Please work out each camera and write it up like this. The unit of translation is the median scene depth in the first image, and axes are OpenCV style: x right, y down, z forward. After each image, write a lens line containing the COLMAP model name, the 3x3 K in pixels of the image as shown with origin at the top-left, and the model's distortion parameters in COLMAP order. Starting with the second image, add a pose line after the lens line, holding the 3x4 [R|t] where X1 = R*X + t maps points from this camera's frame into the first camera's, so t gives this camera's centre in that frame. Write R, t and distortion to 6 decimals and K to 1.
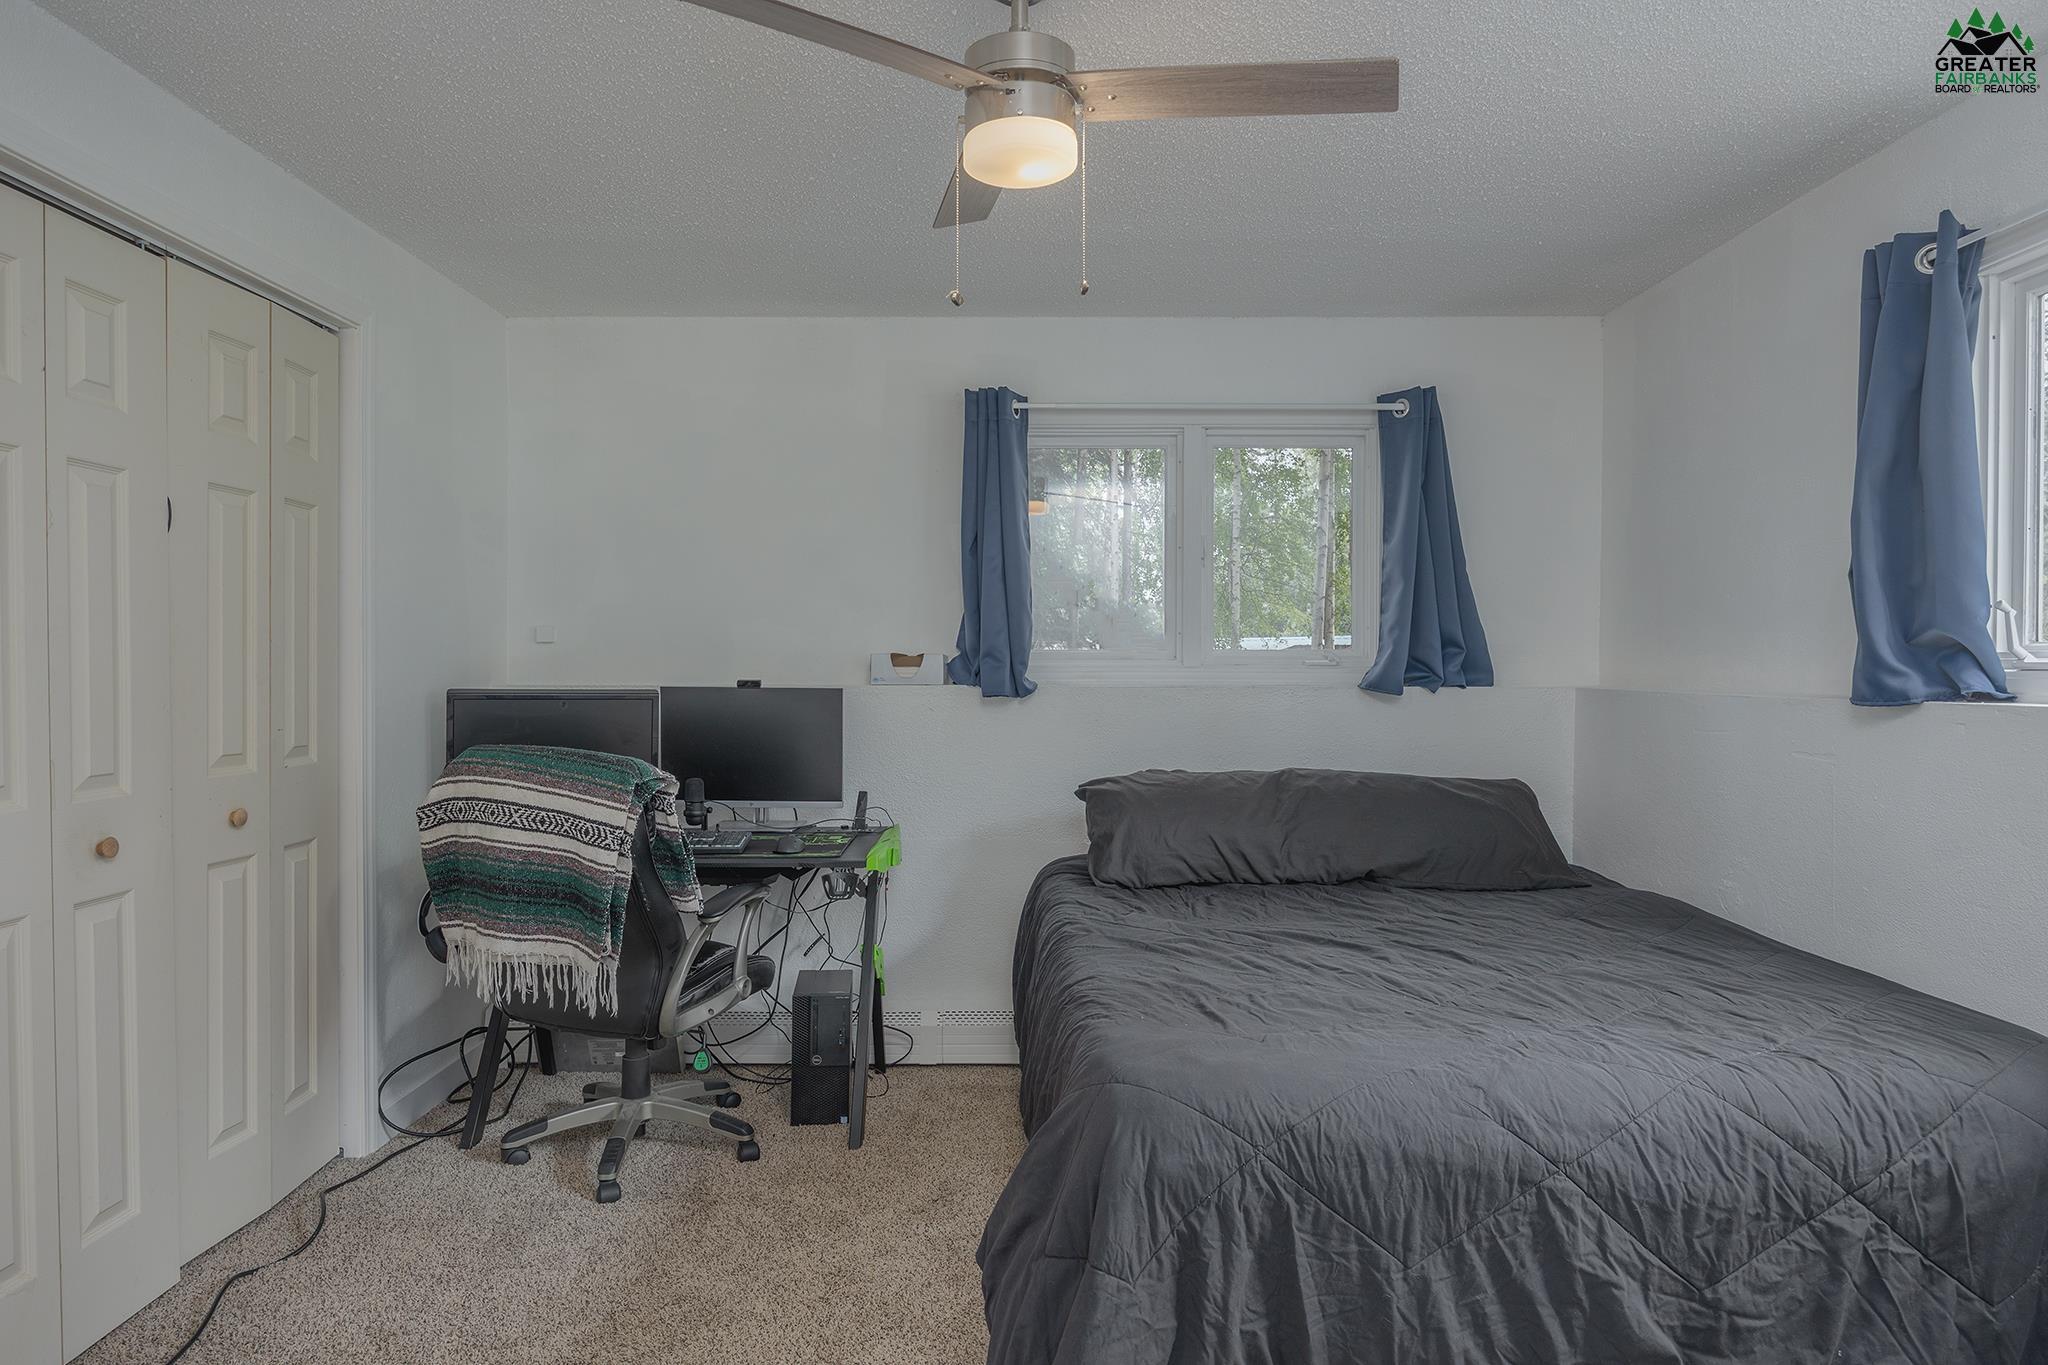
lens RADIAL K [[1224.5, 0, 1024.0], [0, 1224.5, 682.5], [0, 0, 1]] dist [-0.018391, -0.001914]
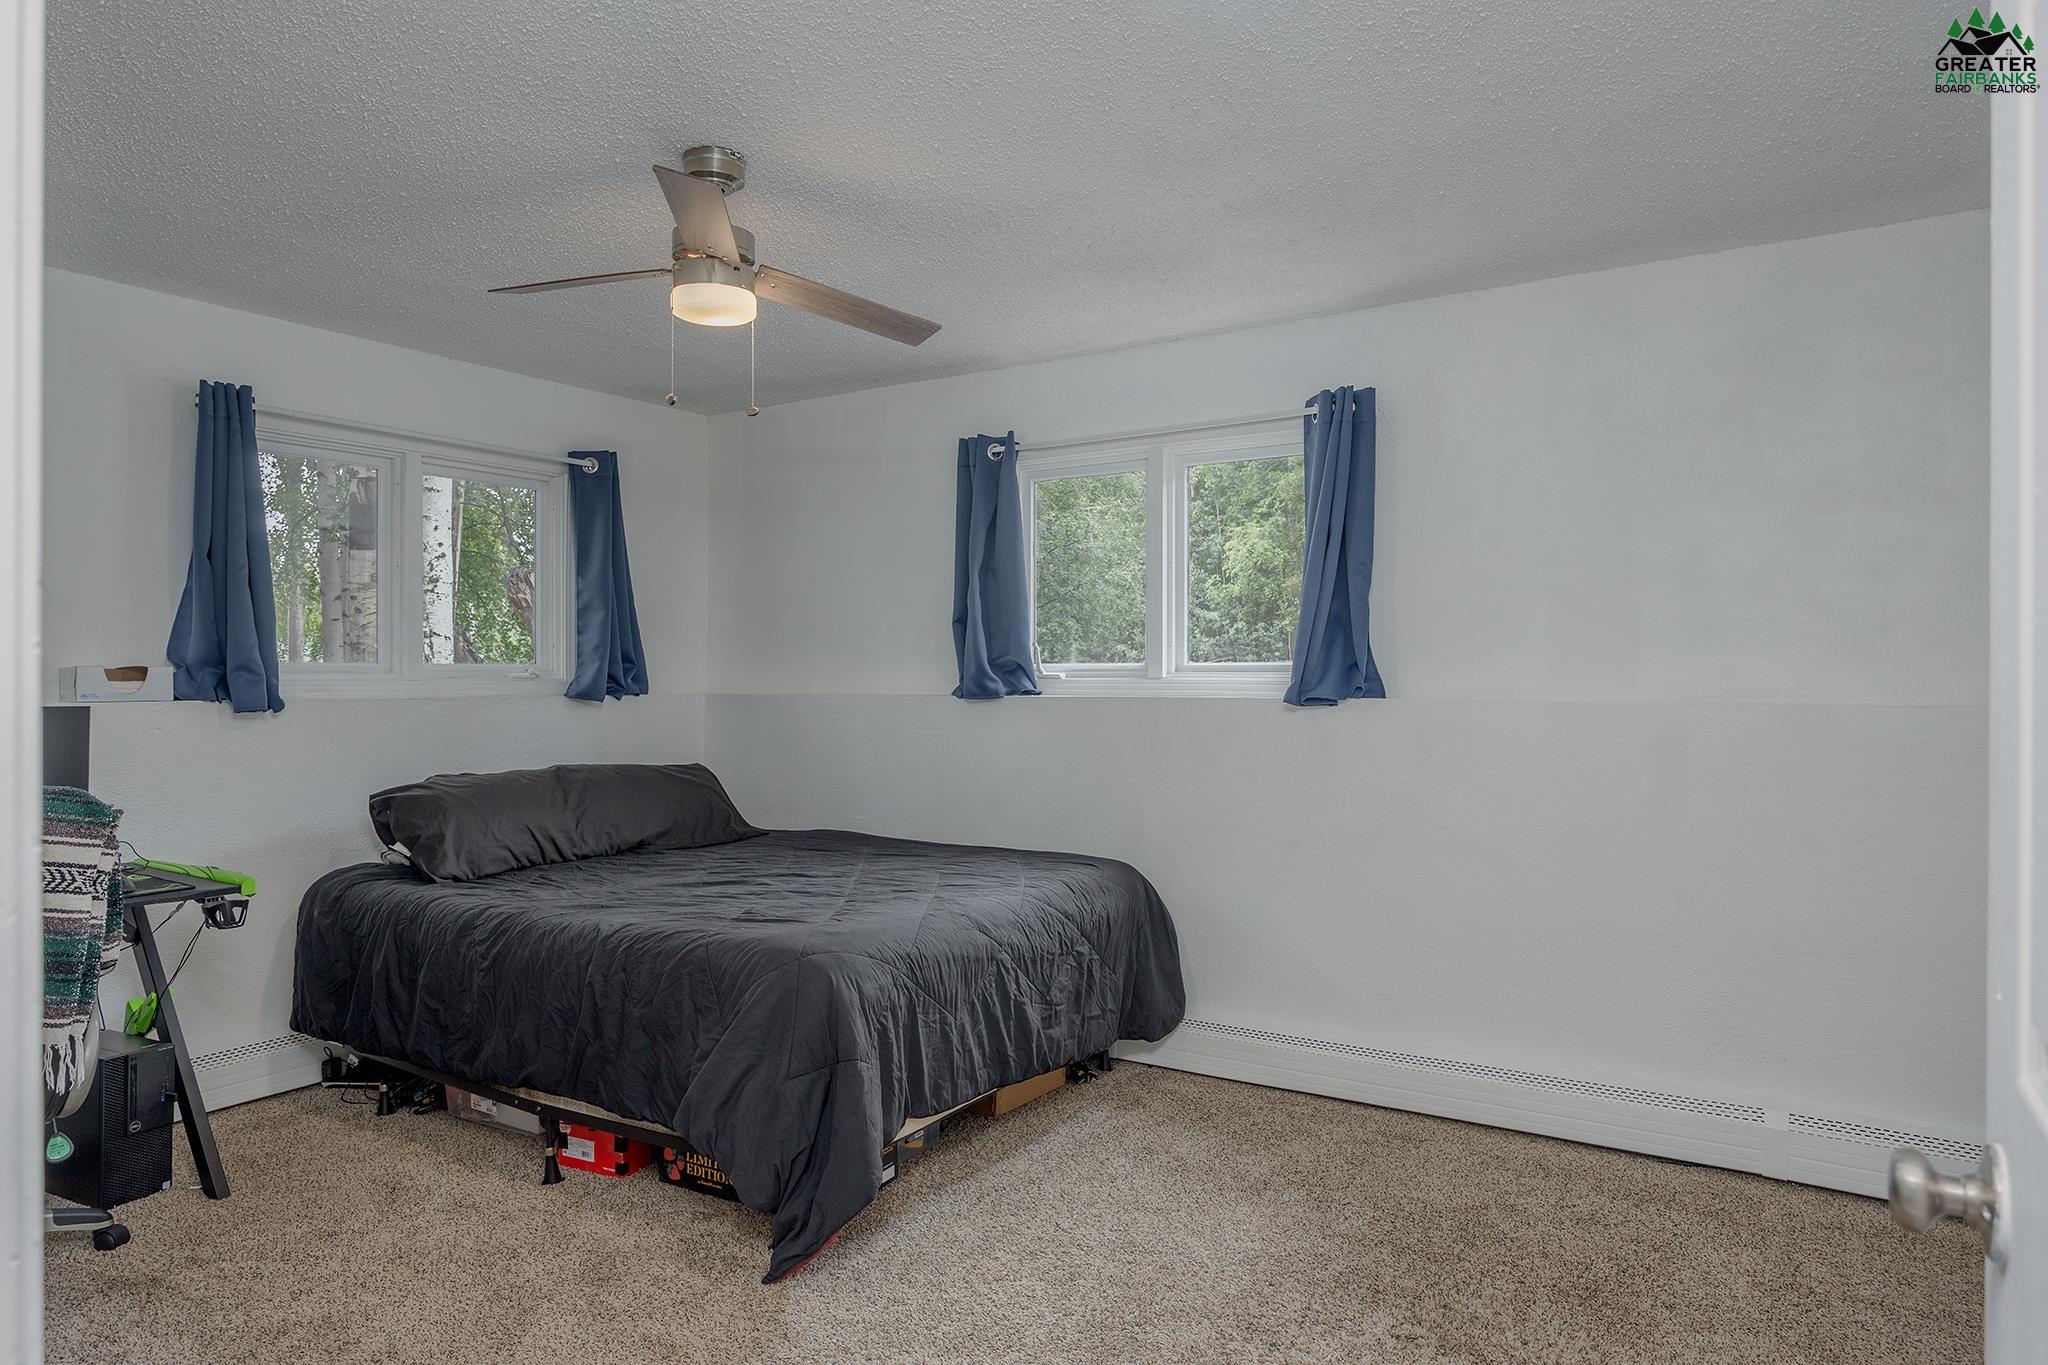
lens RADIAL K [[1265.8, 0, 1024.0], [0, 1265.8, 682.5], [0, 0, 1]] dist [-0.030770, 0.001582]
pose [[0.525759, -0.005878, 0.850614, -0.784265], [0.015641, 0.999874, -0.002758, 0.001350], [-0.850490, 0.014755, 0.525784, -0.029095]]
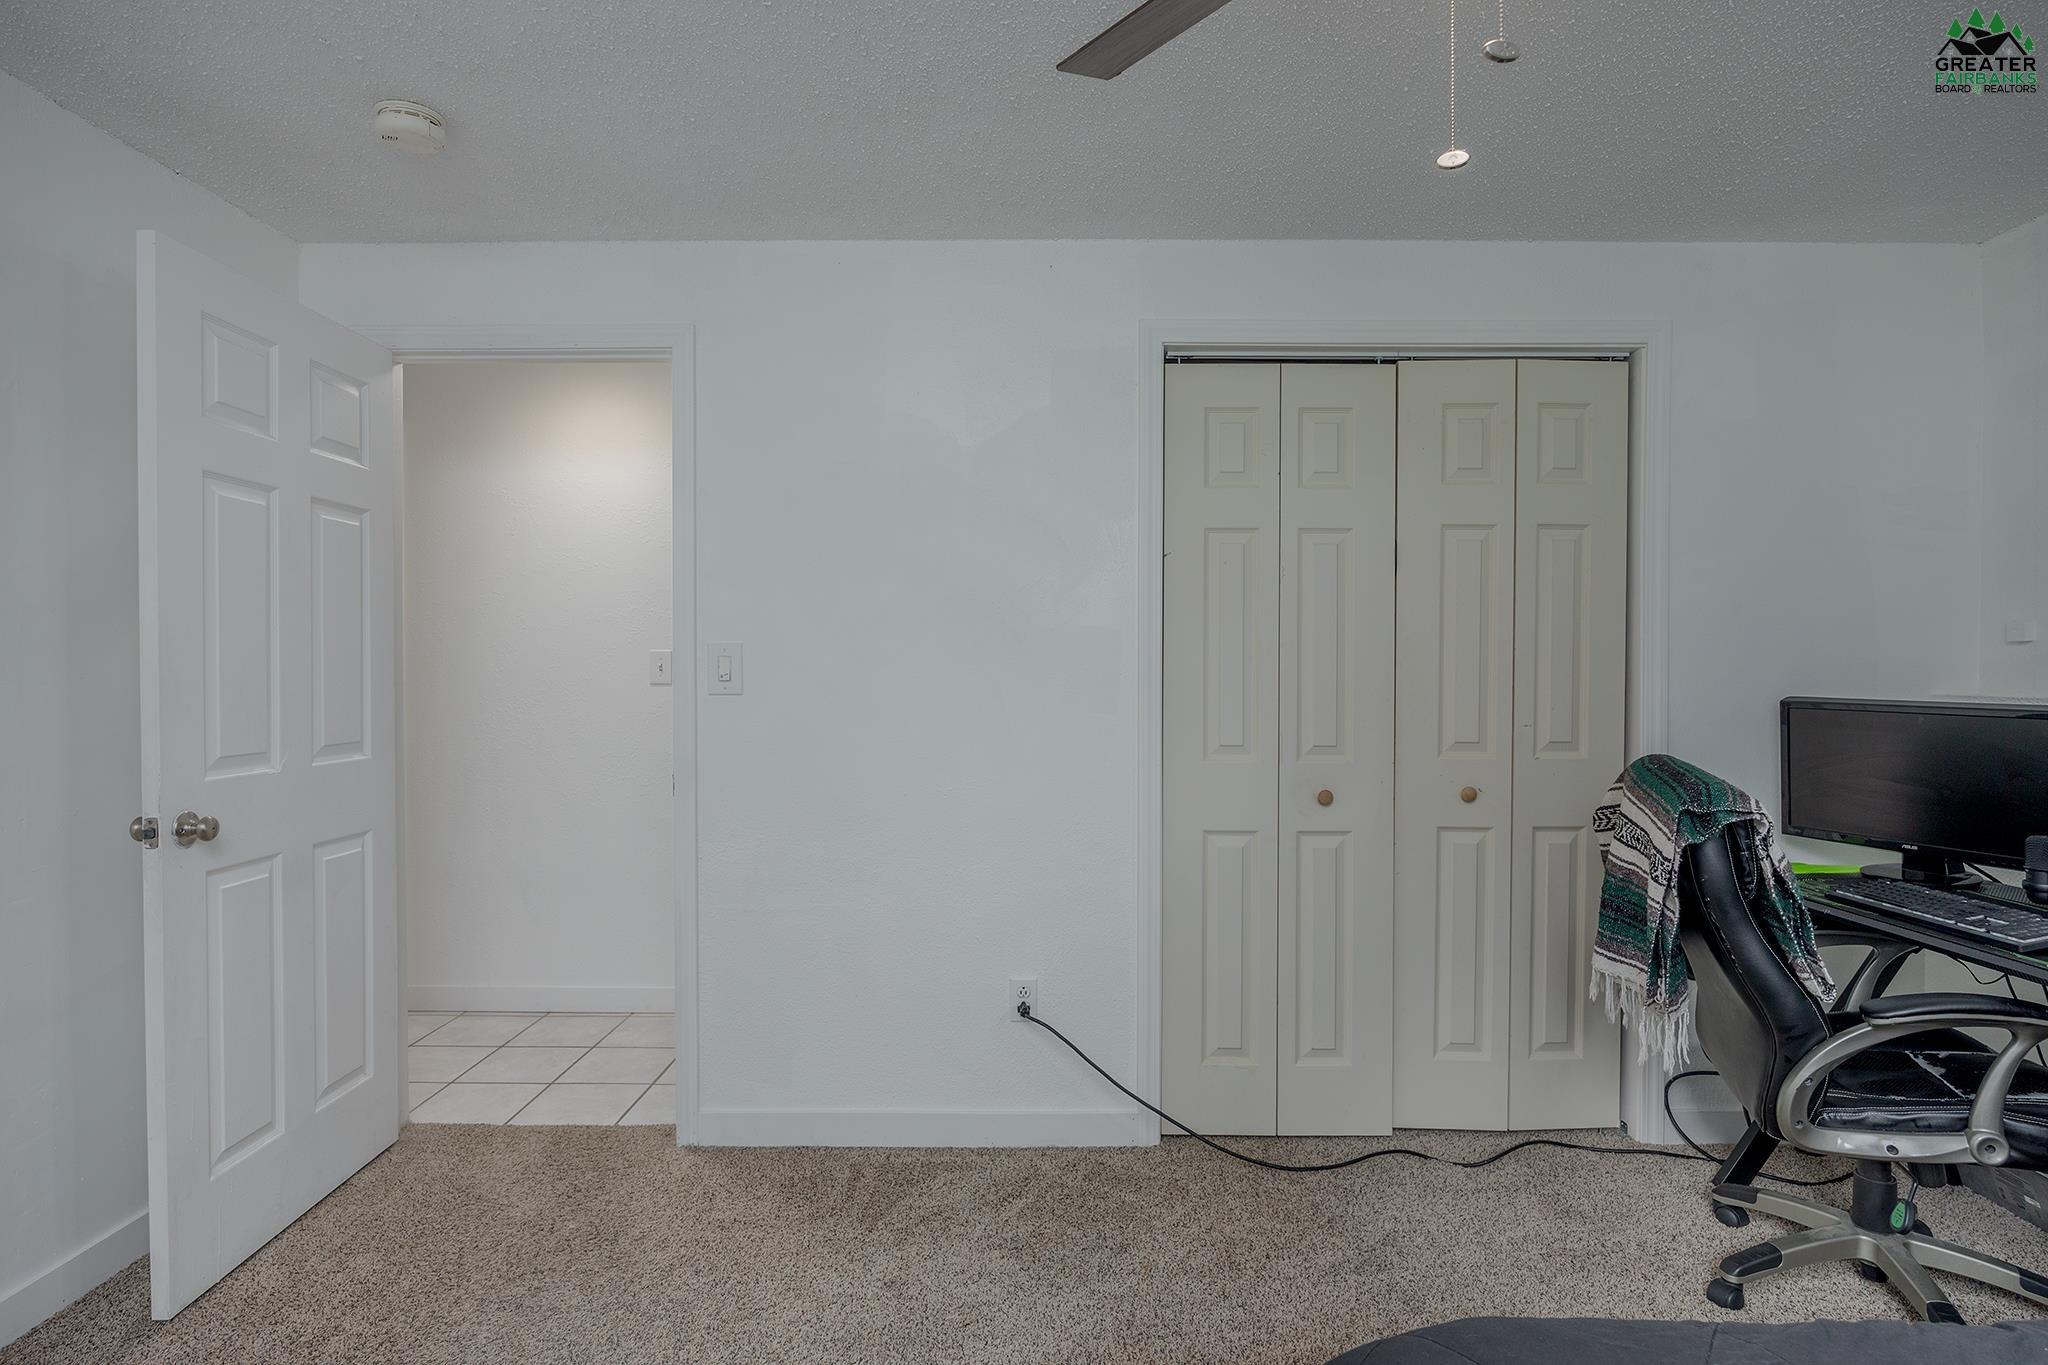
lens RADIAL K [[1047.7, 0, 1024.0], [0, 1047.7, 682.5], [0, 0, 1]] dist [-0.000148, -0.000023]
pose [[0.005483, 0.014723, -0.999877, 0.433585], [-0.016784, 0.999752, 0.014629, -0.010183], [0.999844, 0.016702, 0.005728, 0.576745]]
